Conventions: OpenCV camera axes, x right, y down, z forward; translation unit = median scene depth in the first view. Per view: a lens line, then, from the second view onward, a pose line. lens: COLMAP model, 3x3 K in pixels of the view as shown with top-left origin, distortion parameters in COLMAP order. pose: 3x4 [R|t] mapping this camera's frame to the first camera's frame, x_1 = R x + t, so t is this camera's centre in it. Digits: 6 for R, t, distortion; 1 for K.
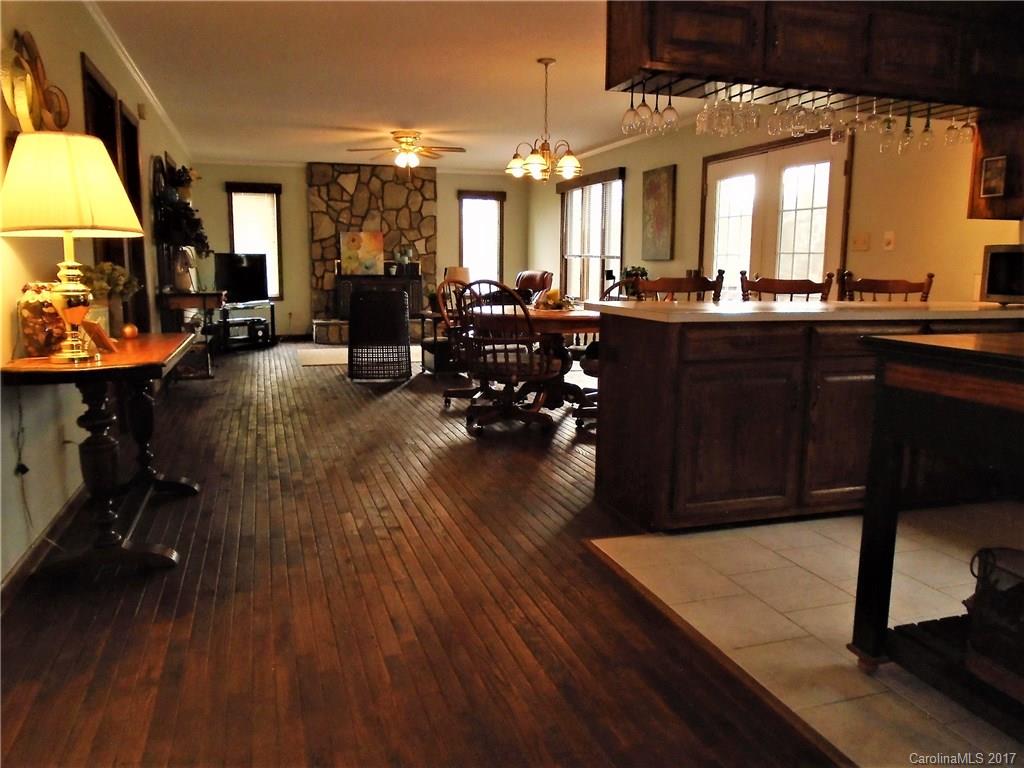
lens RADIAL K [[774.3, 0, 509.8], [0, 774.3, 381.4], [0, 0, 1]] dist [-0.032815, 0.020360]
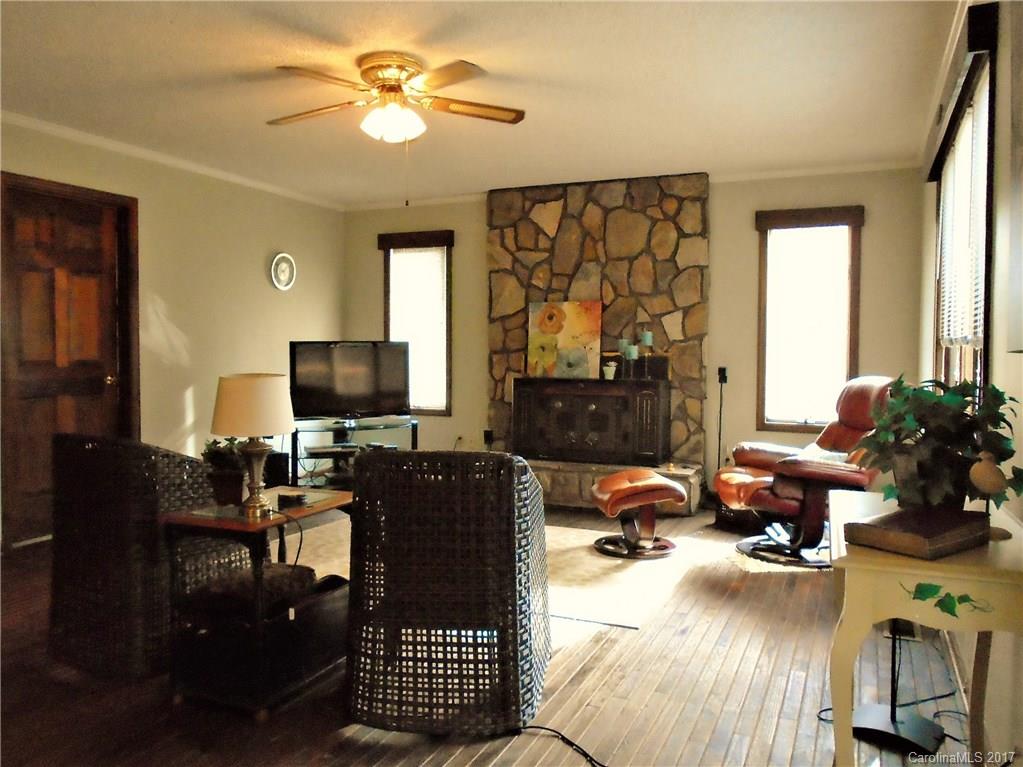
lens RADIAL K [[812.6, 0, 504.2], [0, 812.6, 379.9], [0, 0, 1]] dist [-0.031787, 0.012373]
pose [[0.741740, 0.028206, -0.670094, 0.232145], [-0.094349, 0.993568, -0.062615, -0.129729], [0.664018, 0.109667, 0.739631, 0.729813]]
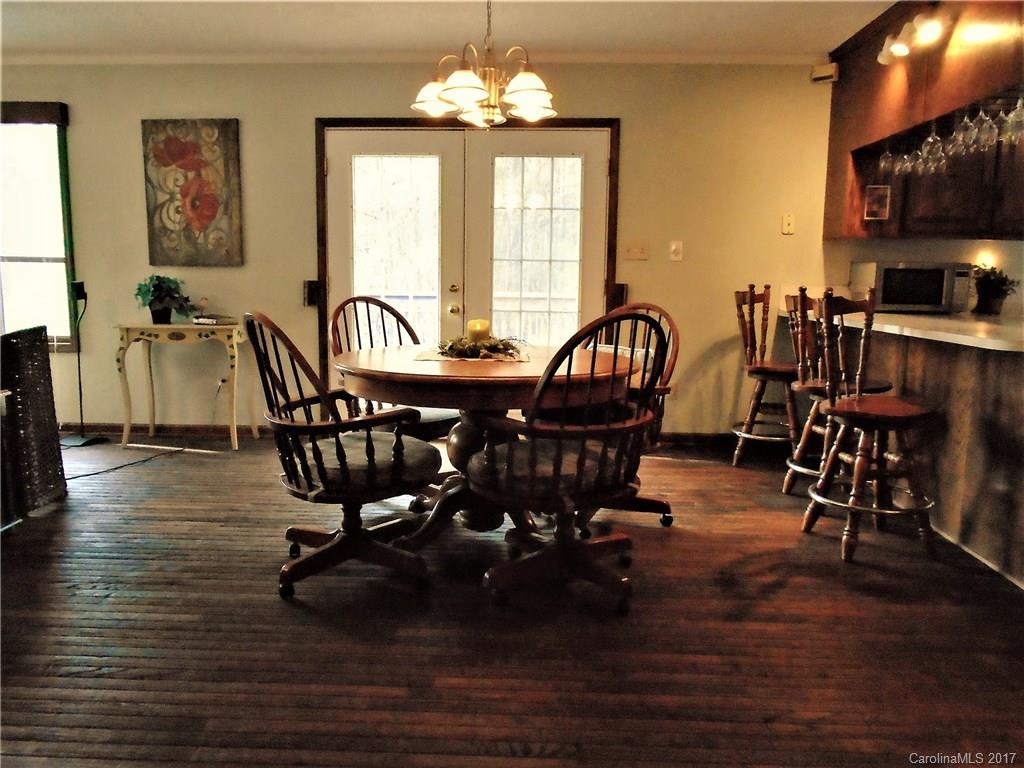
lens RADIAL K [[774.3, 0, 514.9], [0, 774.3, 382.7], [0, 0, 1]] dist [-0.032815, 0.020360]
pose [[0.346844, -0.138762, 0.927601, -0.312467], [0.132134, 0.986361, 0.098146, -0.087310], [-0.928569, 0.088526, 0.360449, 0.524853]]
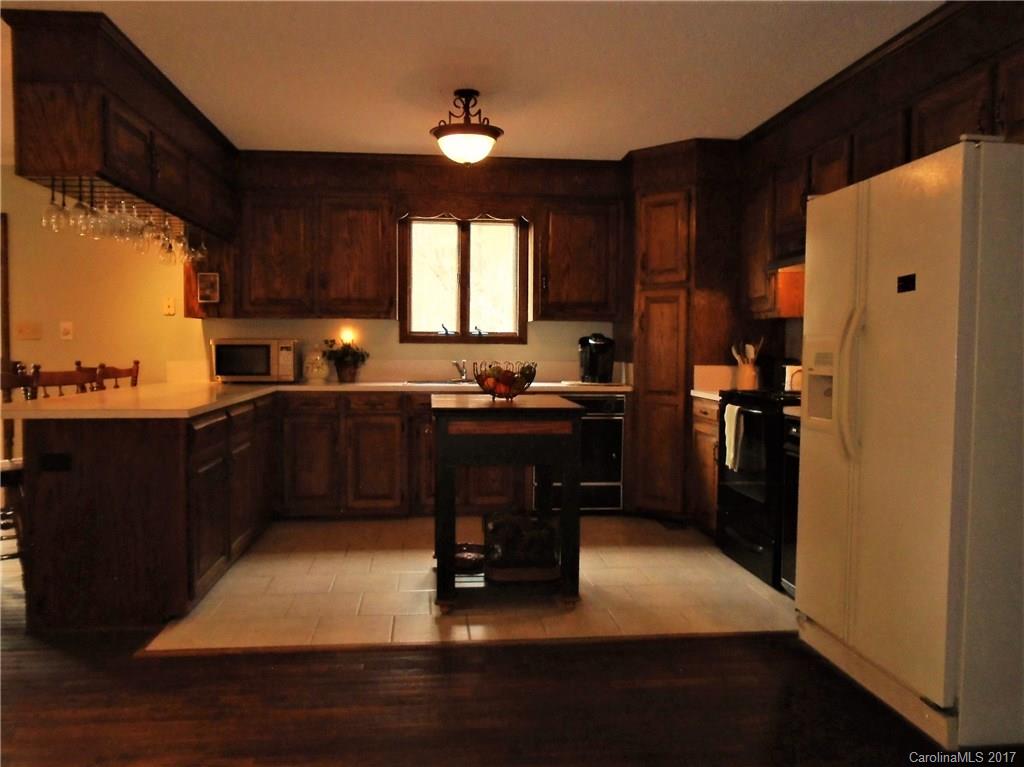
lens RADIAL K [[774.3, 0, 515.5], [0, 774.3, 376.8], [0, 0, 1]] dist [-0.032815, 0.020360]
pose [[0.199535, -0.050131, 0.978607, -0.265270], [0.146960, 0.988926, 0.020694, -0.030947], [-0.968808, 0.139687, 0.204693, 0.113668]]
